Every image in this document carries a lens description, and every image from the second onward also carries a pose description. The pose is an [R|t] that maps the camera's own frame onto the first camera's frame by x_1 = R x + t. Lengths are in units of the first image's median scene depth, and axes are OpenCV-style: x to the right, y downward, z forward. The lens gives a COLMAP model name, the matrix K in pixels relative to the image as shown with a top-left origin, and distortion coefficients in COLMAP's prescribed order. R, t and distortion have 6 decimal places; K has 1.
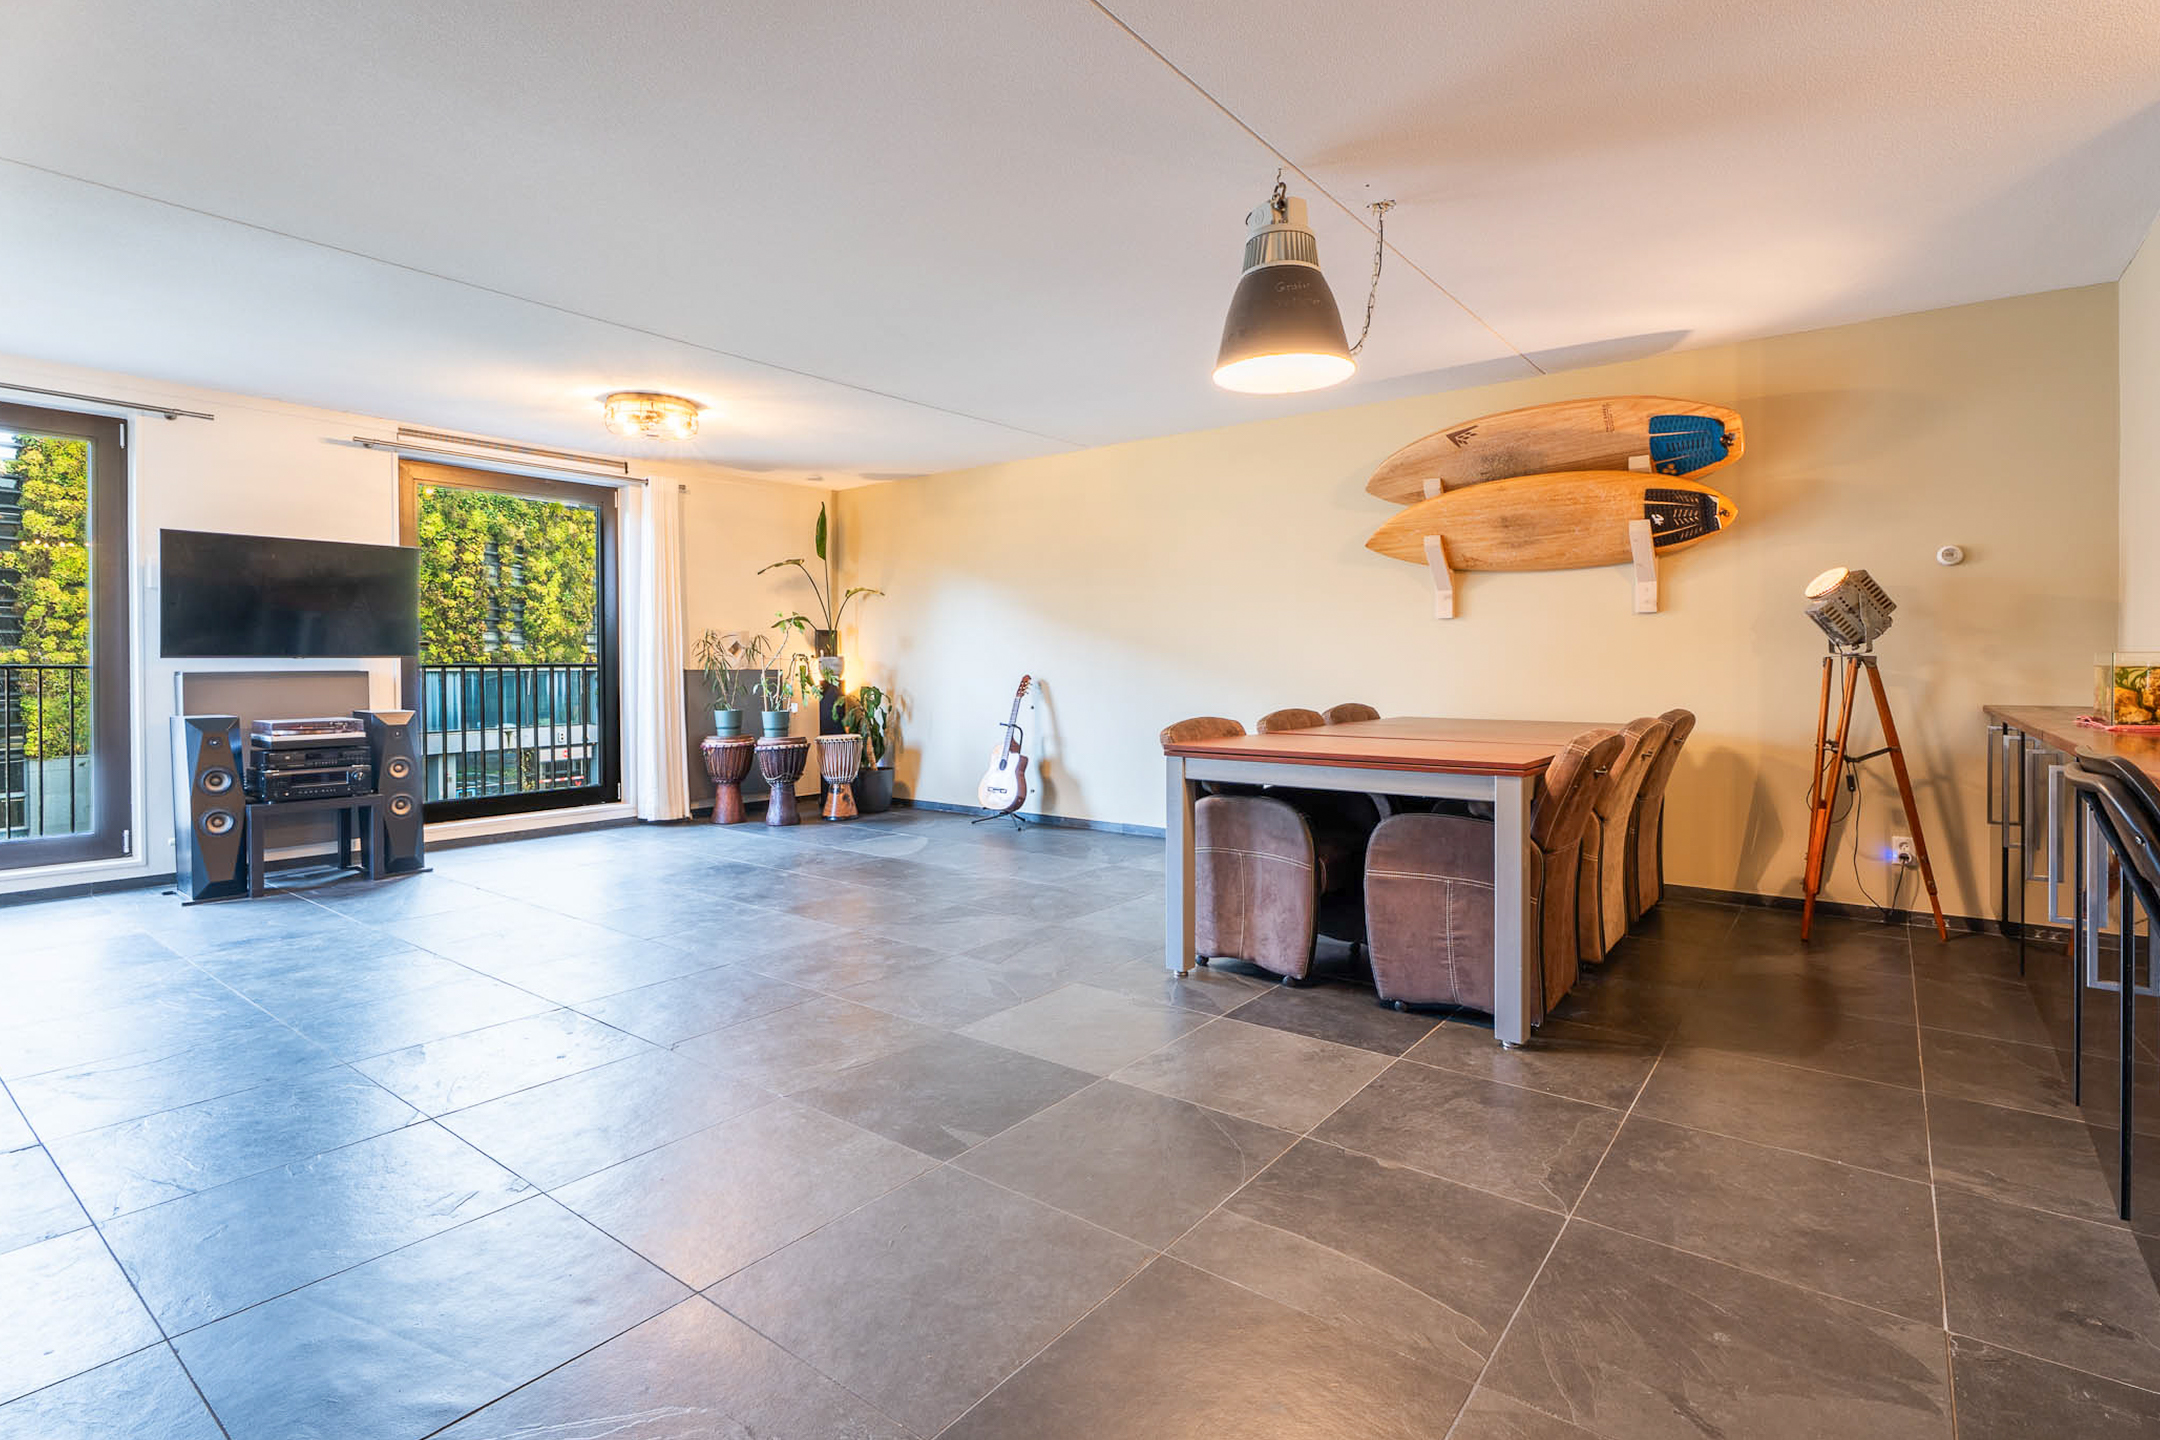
lens RADIAL K [[1032.8, 0, 1117.9], [0, 1032.8, 672.0], [0, 0, 1]] dist [0.000235, 0.000267]
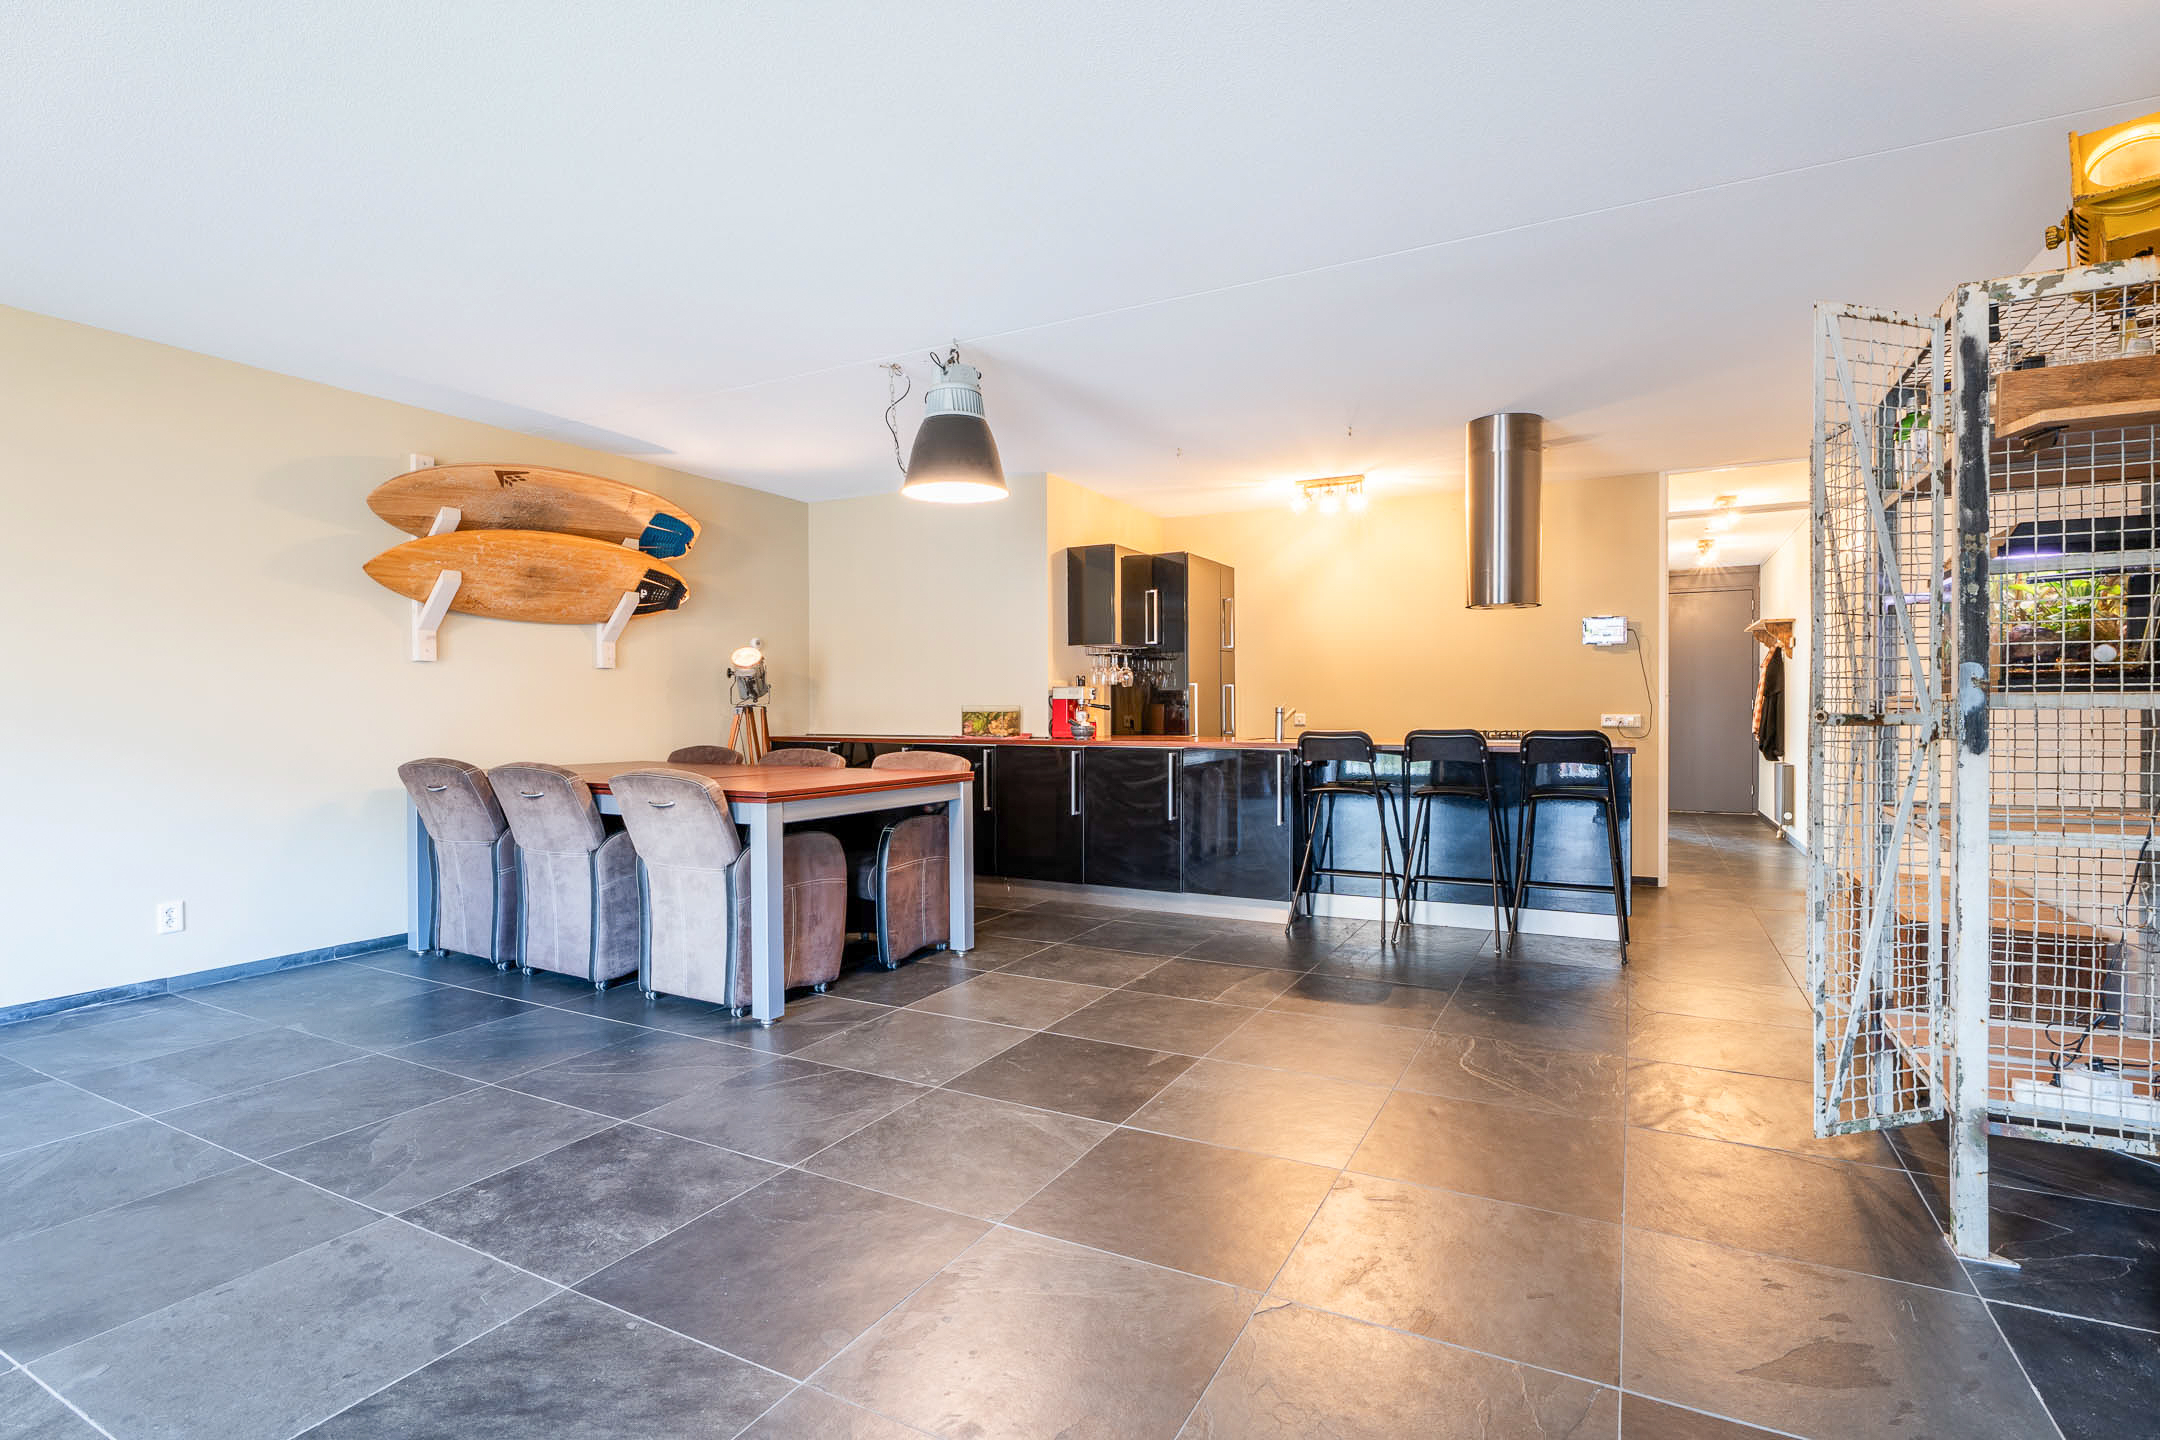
lens RADIAL K [[1020.9, 0, 1080.0], [0, 1020.9, 720.0], [0, 0, 1]] dist [-0.001380, -0.000309]
pose [[-0.143371, -0.008476, 0.989633, -0.650692], [0.011532, 0.999881, 0.010234, -0.003923], [-0.989602, 0.012879, -0.143257, 0.575910]]
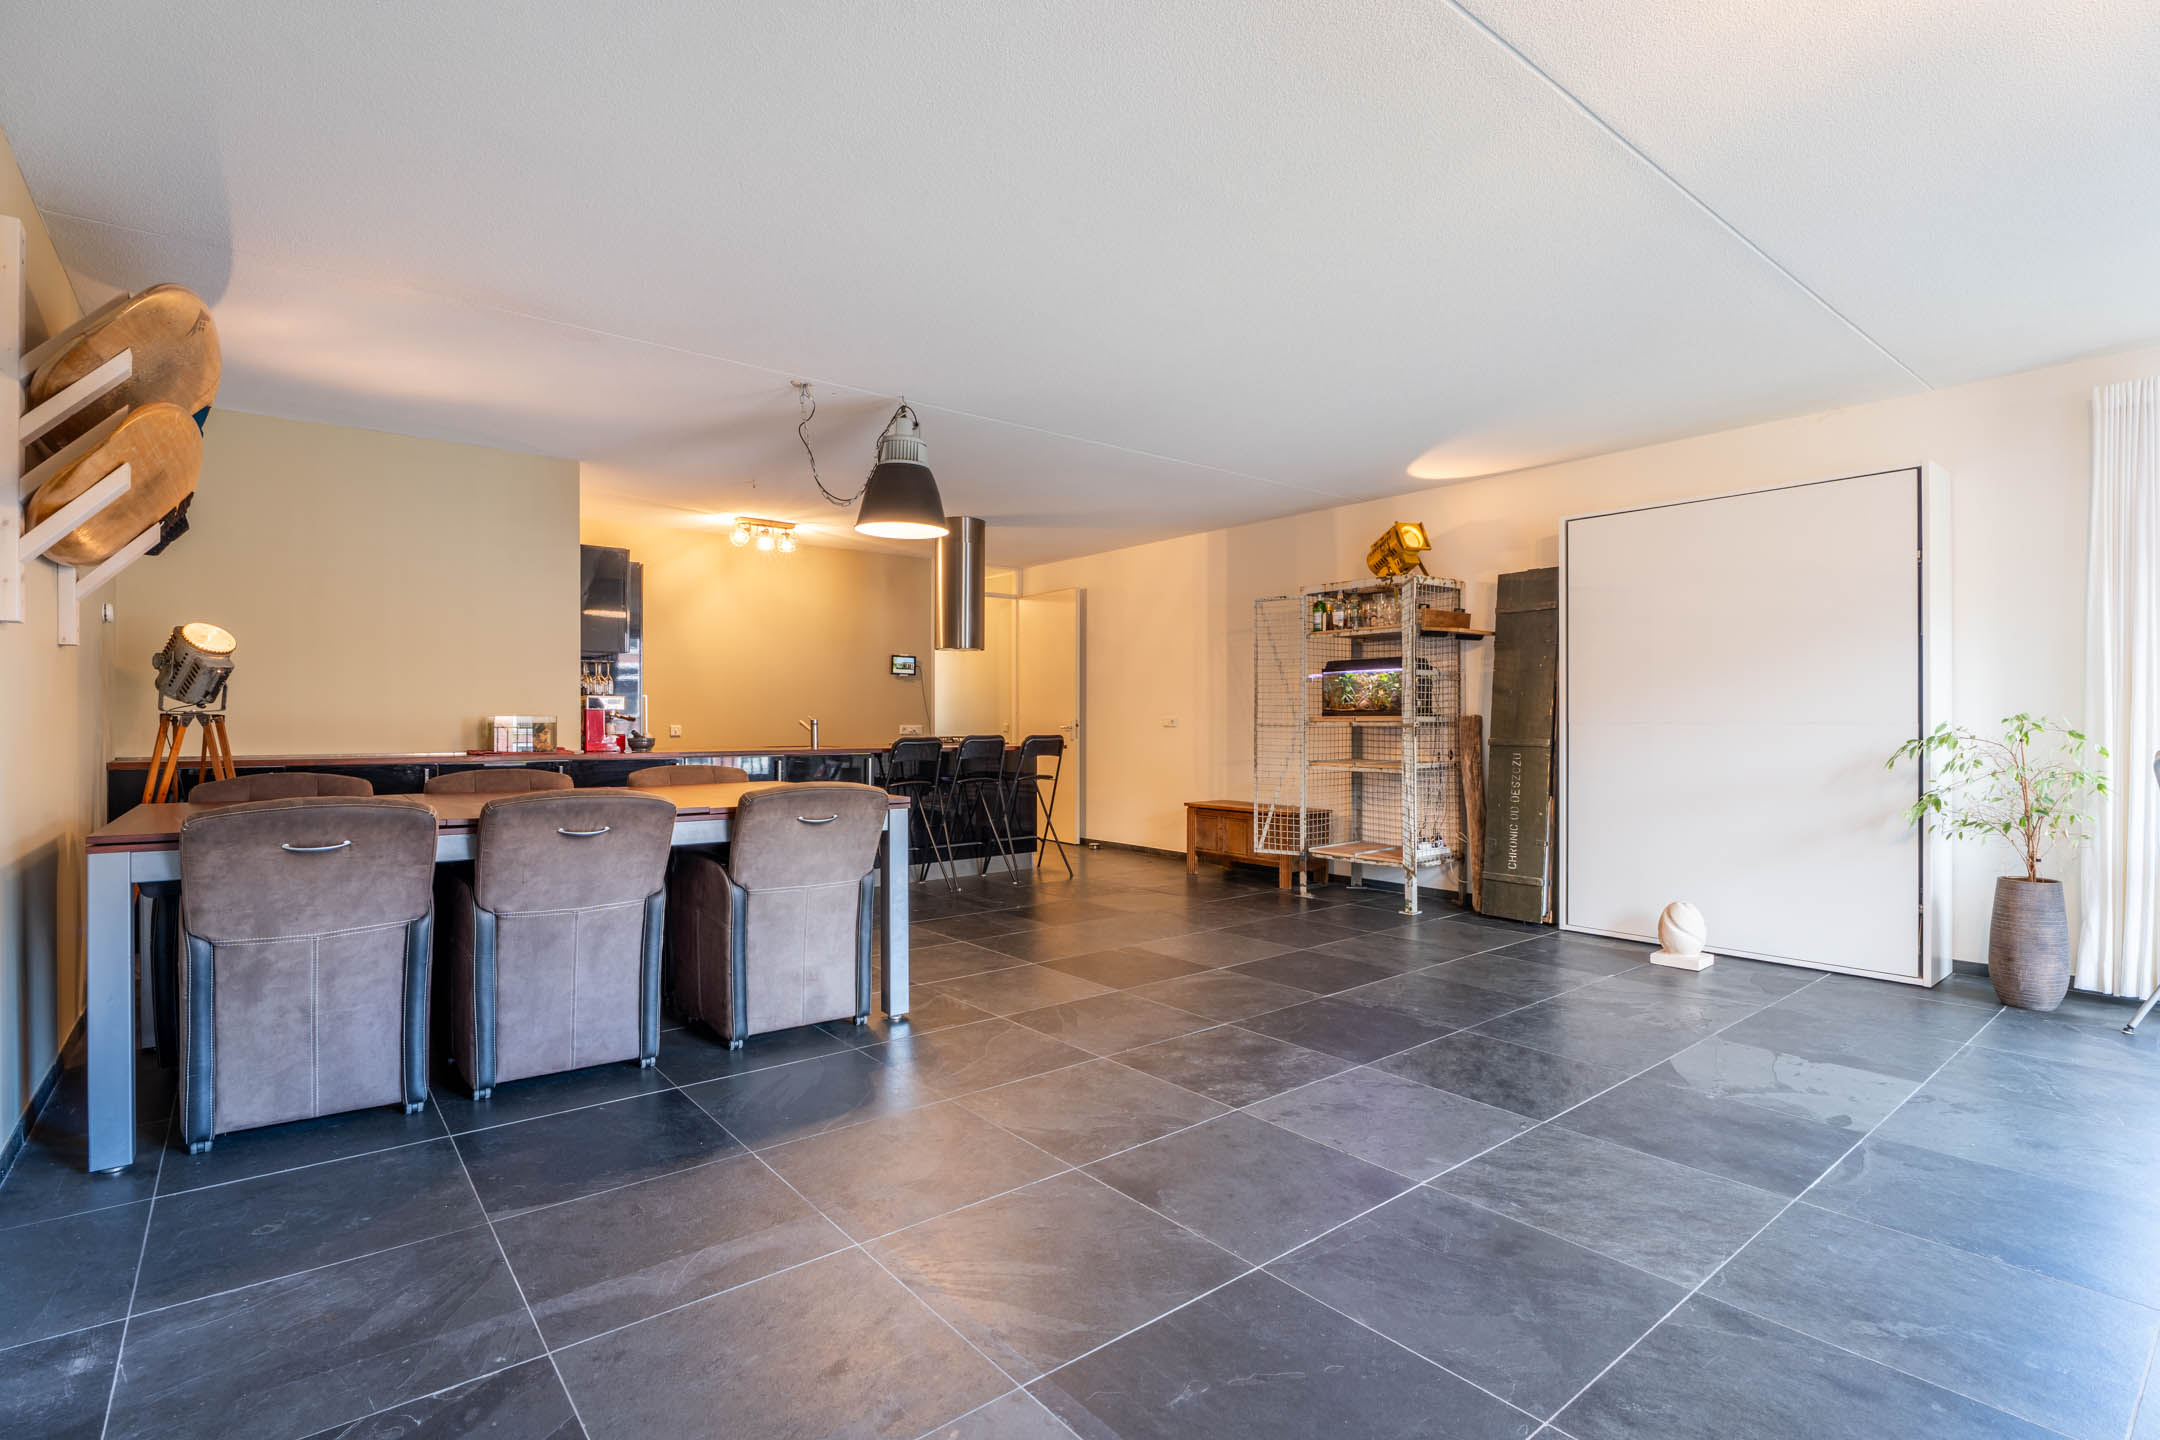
lens RADIAL K [[1020.9, 0, 1080.0], [0, 1020.9, 720.0], [0, 0, 1]] dist [-0.001380, -0.000309]
pose [[-0.968533, 0.000893, 0.248885, -0.255772], [0.002244, 0.999984, 0.005146, -0.008760], [-0.248877, 0.005543, -0.968519, 1.333998]]
